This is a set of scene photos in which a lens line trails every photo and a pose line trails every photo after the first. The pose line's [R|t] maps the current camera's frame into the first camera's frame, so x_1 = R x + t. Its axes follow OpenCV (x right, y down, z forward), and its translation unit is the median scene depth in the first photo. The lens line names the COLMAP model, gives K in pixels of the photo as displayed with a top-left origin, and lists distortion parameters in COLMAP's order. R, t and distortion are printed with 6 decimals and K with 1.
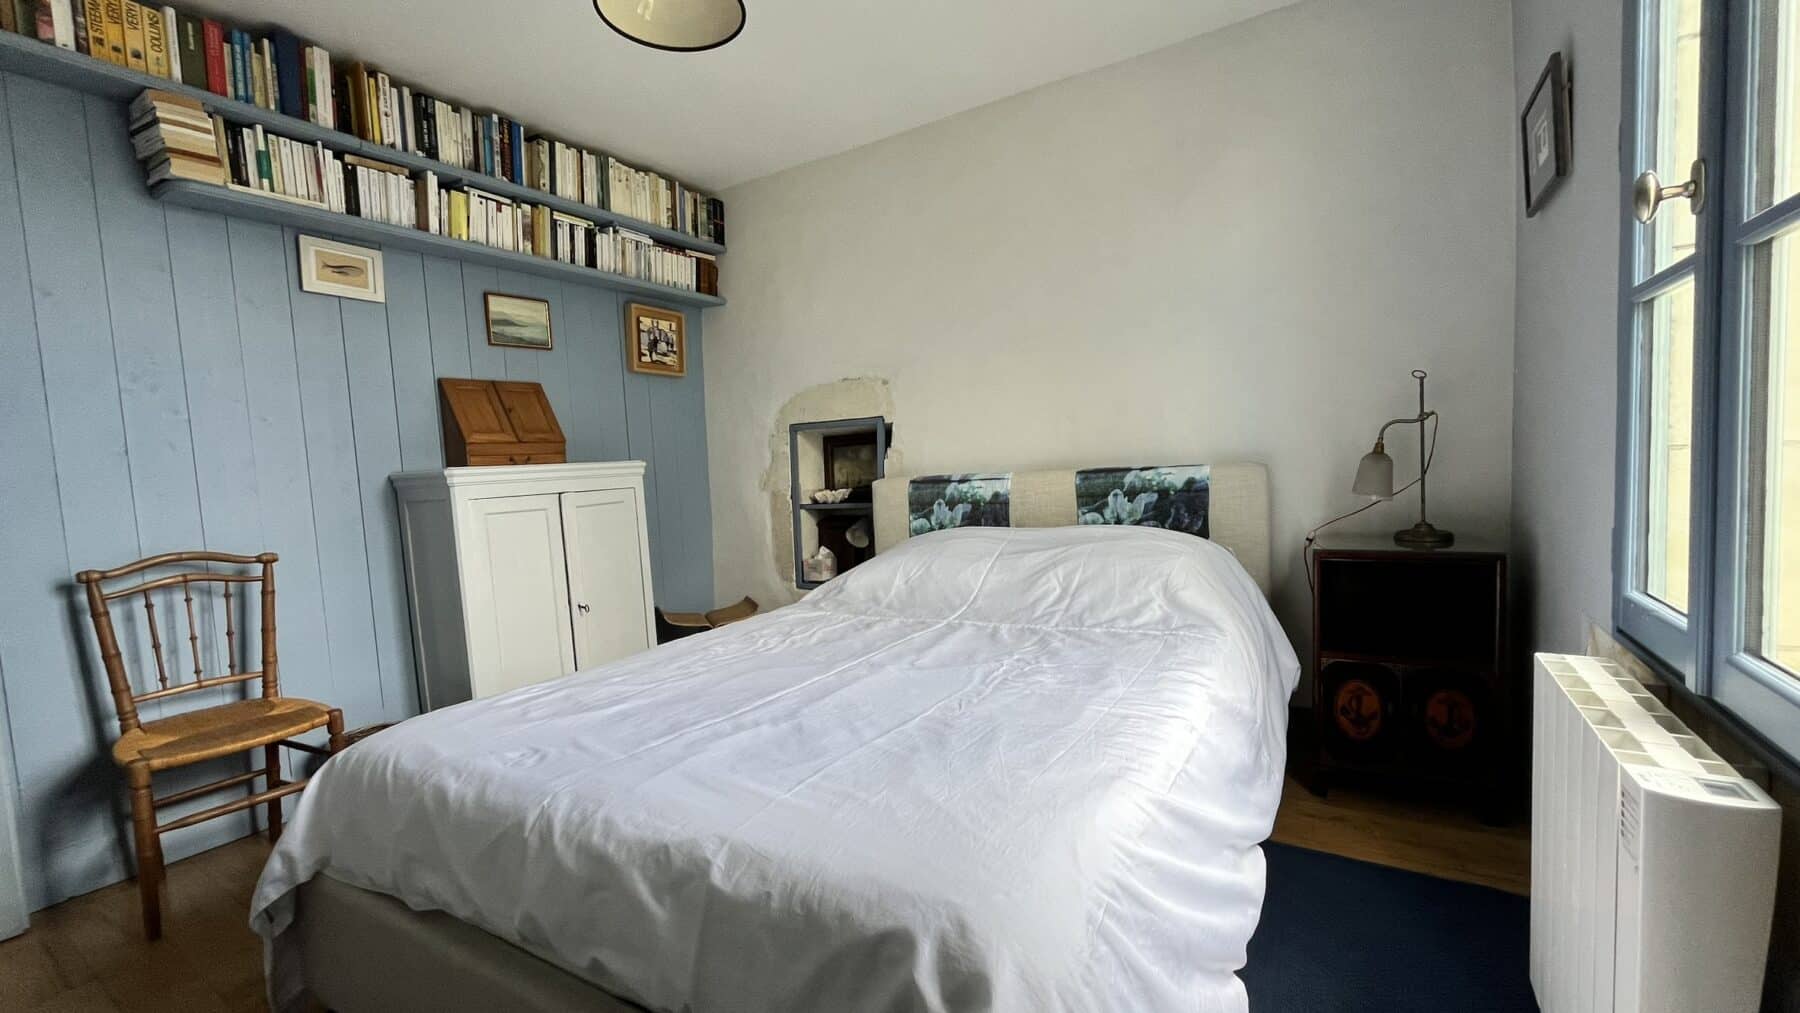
lens RADIAL K [[724.6, 0, 891.5], [0, 724.6, 505.5], [0, 0, 1]] dist [-0.002432, 0.000177]
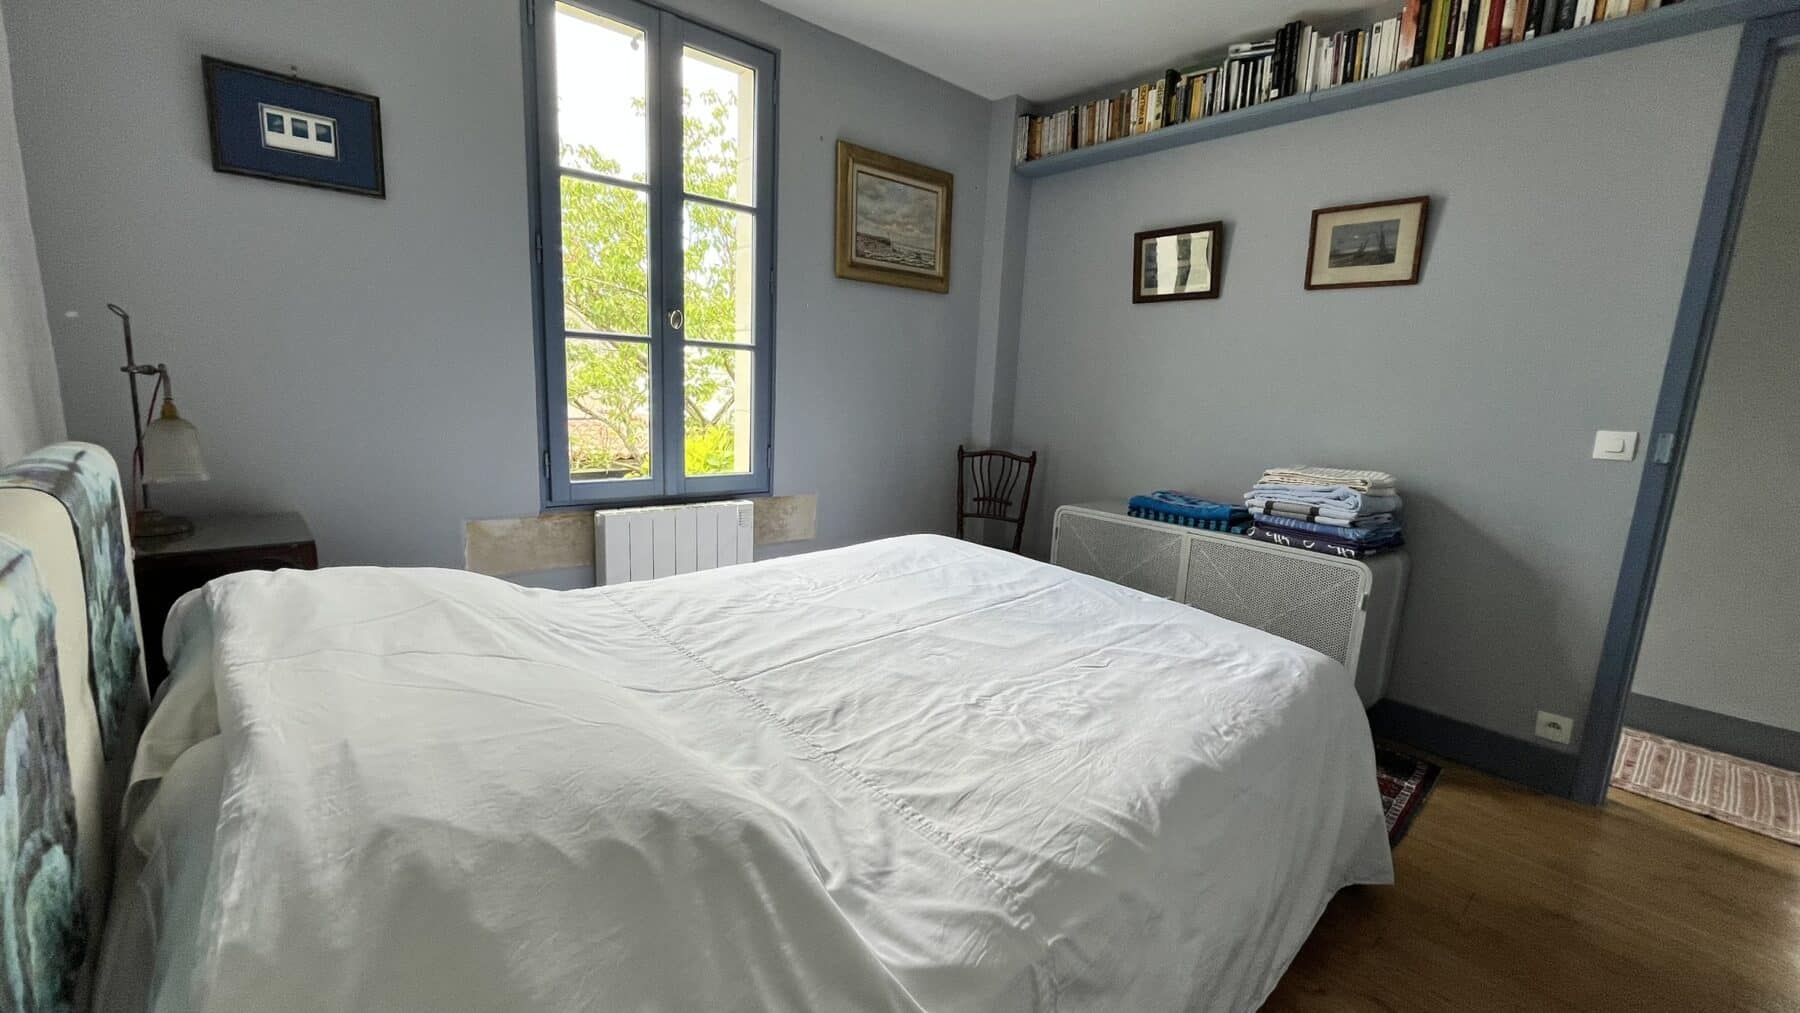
lens RADIAL K [[724.6, 0, 904.6], [0, 724.6, 507.2], [0, 0, 1]] dist [-0.002432, 0.000177]
pose [[-0.965068, -0.037865, 0.259250, -0.188524], [0.018466, 0.977210, 0.211469, -0.101923], [-0.261349, 0.208870, -0.942375, 1.221139]]
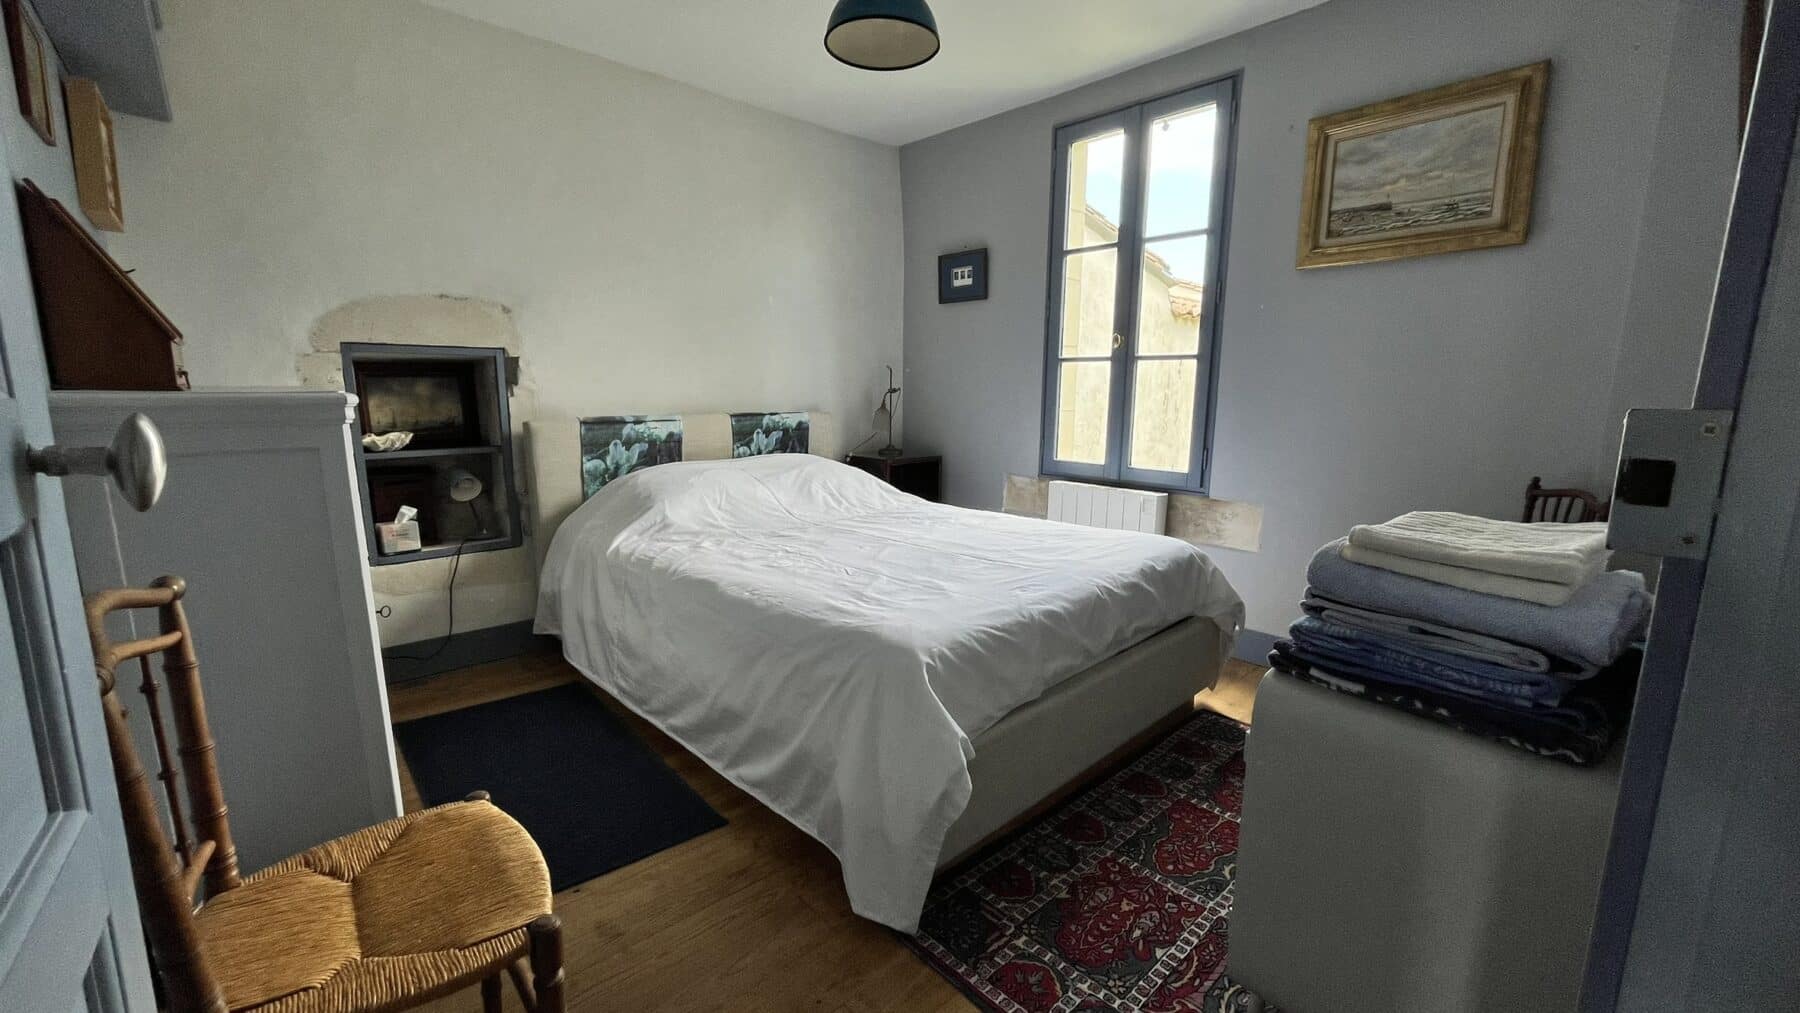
lens RADIAL K [[724.6, 0, 891.7], [0, 724.6, 508.5], [0, 0, 1]] dist [-0.002432, 0.000177]
pose [[0.243540, -0.107504, 0.963914, -0.956231], [0.035674, 0.994159, 0.101864, -0.002688], [-0.969234, 0.009579, 0.245953, 0.406873]]
